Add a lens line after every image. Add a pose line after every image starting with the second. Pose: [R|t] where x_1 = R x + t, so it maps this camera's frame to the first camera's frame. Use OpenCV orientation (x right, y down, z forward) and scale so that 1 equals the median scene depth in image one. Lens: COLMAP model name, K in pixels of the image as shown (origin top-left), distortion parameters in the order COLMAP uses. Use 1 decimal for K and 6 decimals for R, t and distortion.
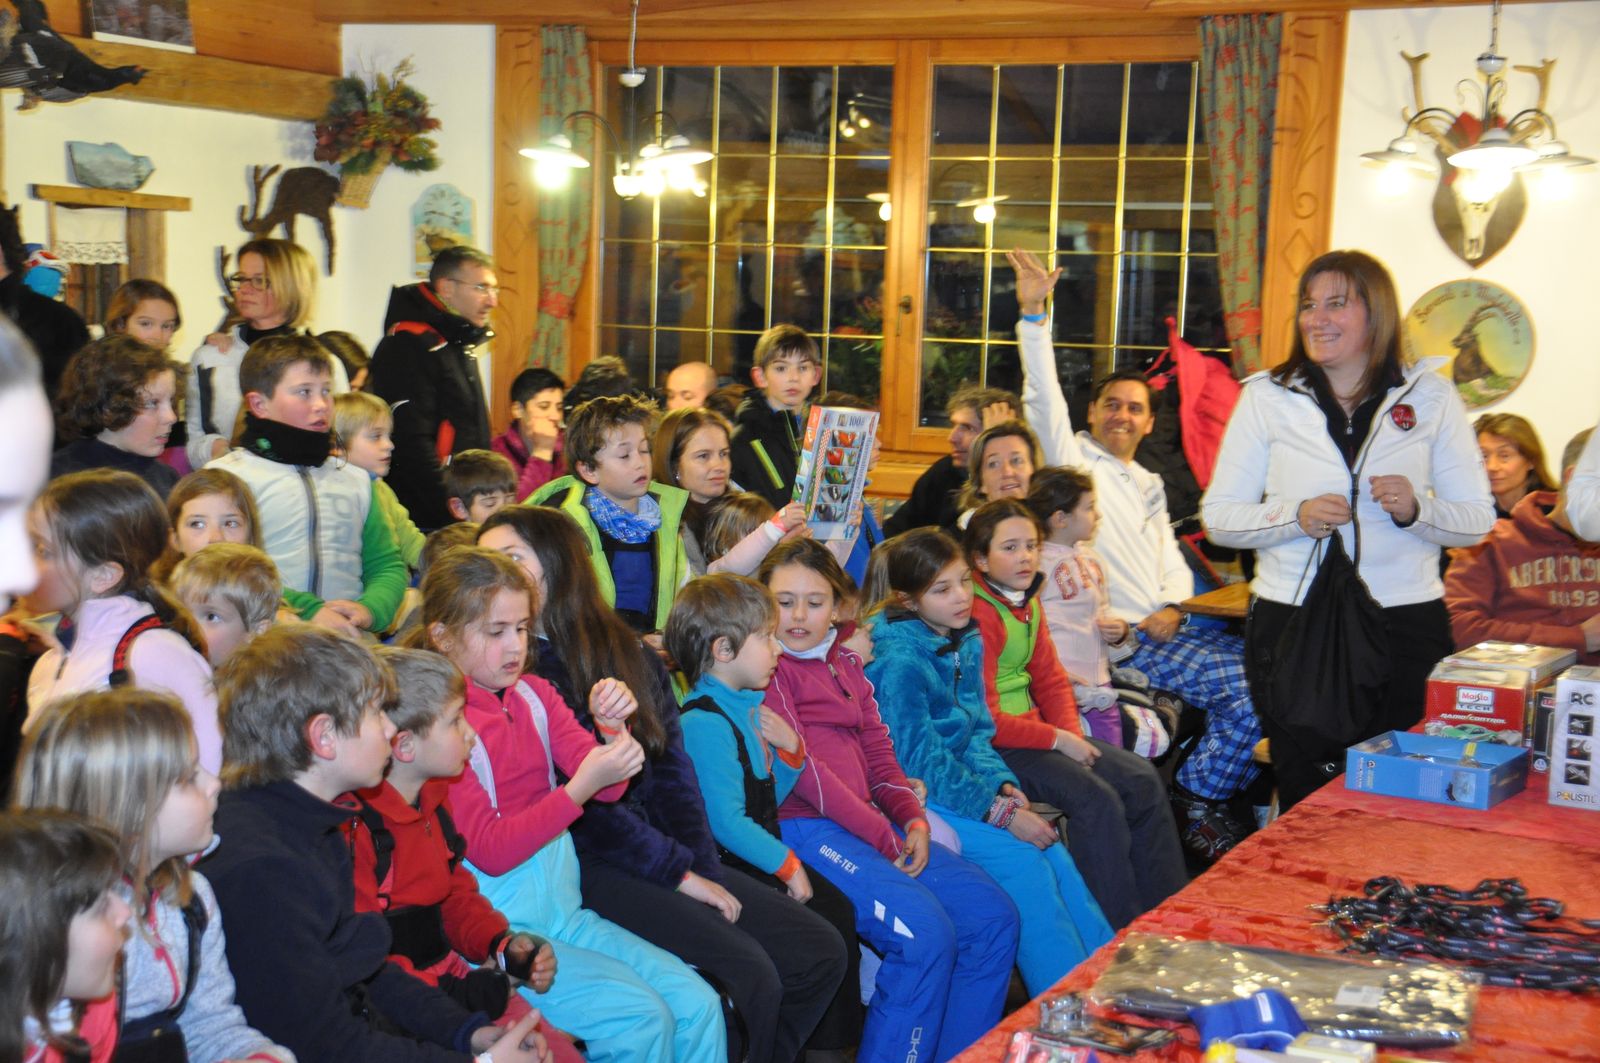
lens RADIAL K [[2595.1, 0, 789.3], [0, 2595.1, 546.7], [0, 0, 1]] dist [0.338017, 0.000000]
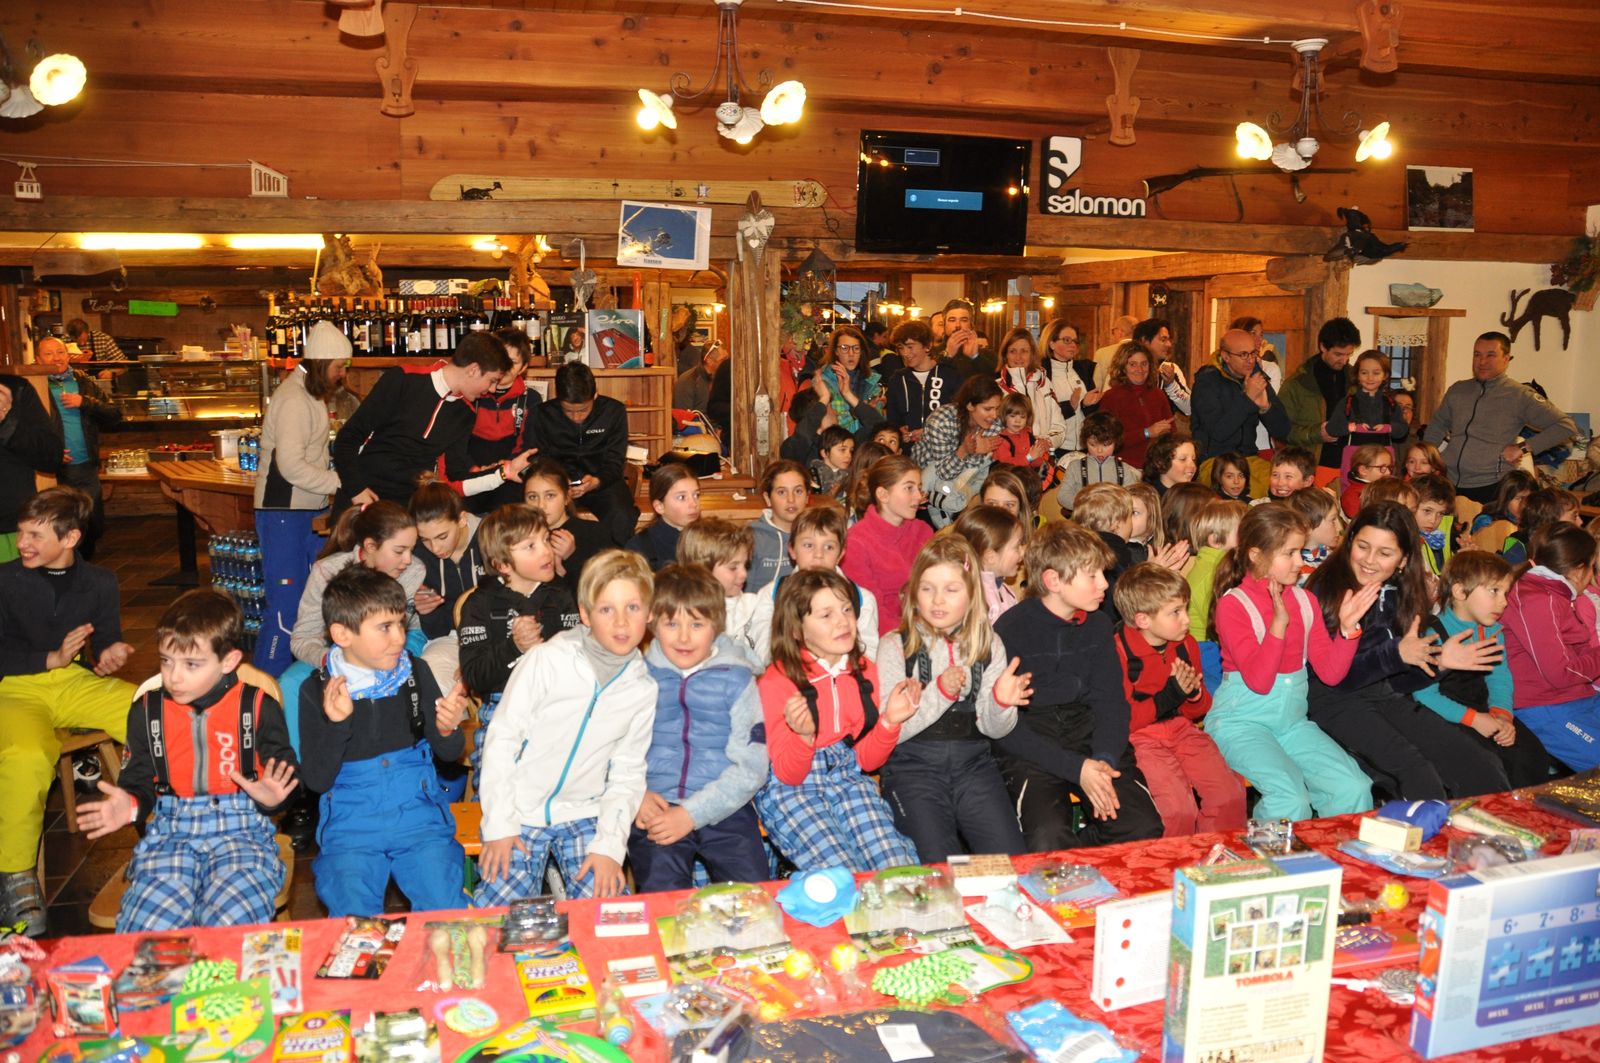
lens RADIAL K [[1265.2, 0, 807.4], [0, 1265.2, 527.2], [0, 0, 1]] dist [-0.147020, 0.119271]
pose [[0.623996, 0.090689, -0.776147, 0.163164], [-0.062159, 0.995856, 0.066388, -0.009131], [0.778951, 0.006819, 0.627047, 0.115867]]
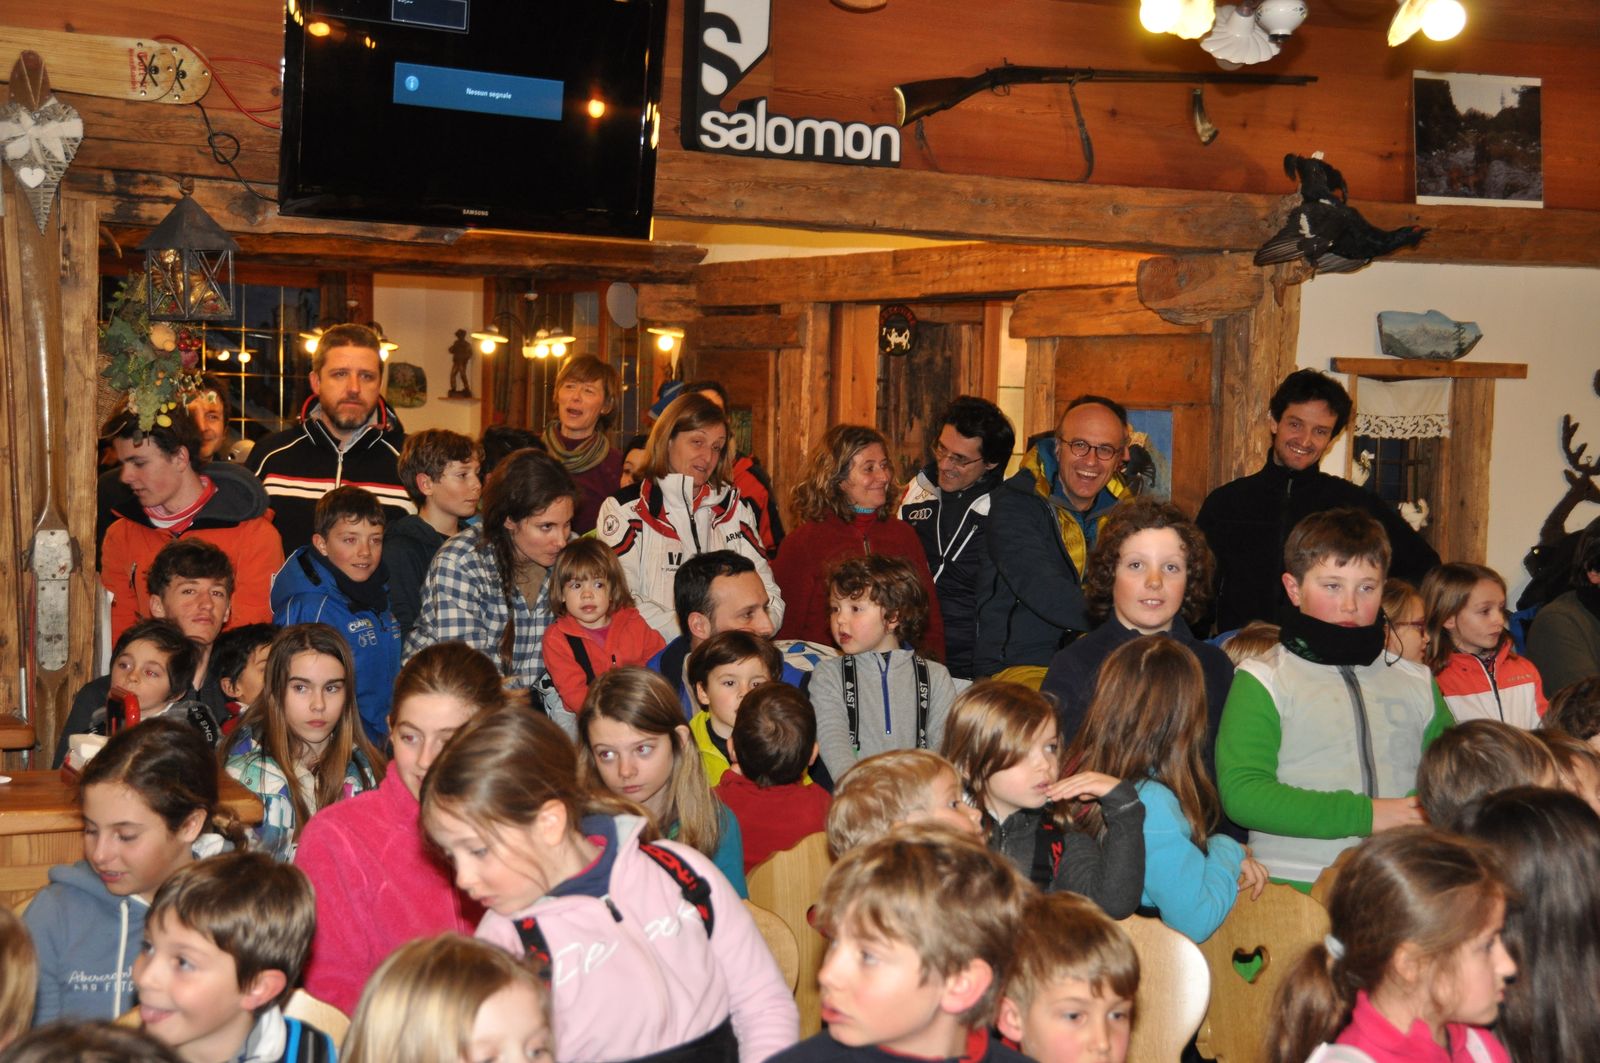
lens RADIAL K [[2540.1, 0, 816.2], [0, 2540.1, 556.8], [0, 0, 1]] dist [0.308698, 0.000000]
pose [[0.804968, 0.024888, -0.592796, 0.111678], [-0.061817, 0.997200, -0.042076, -0.012862], [0.590090, 0.070515, 0.804252, 0.143107]]
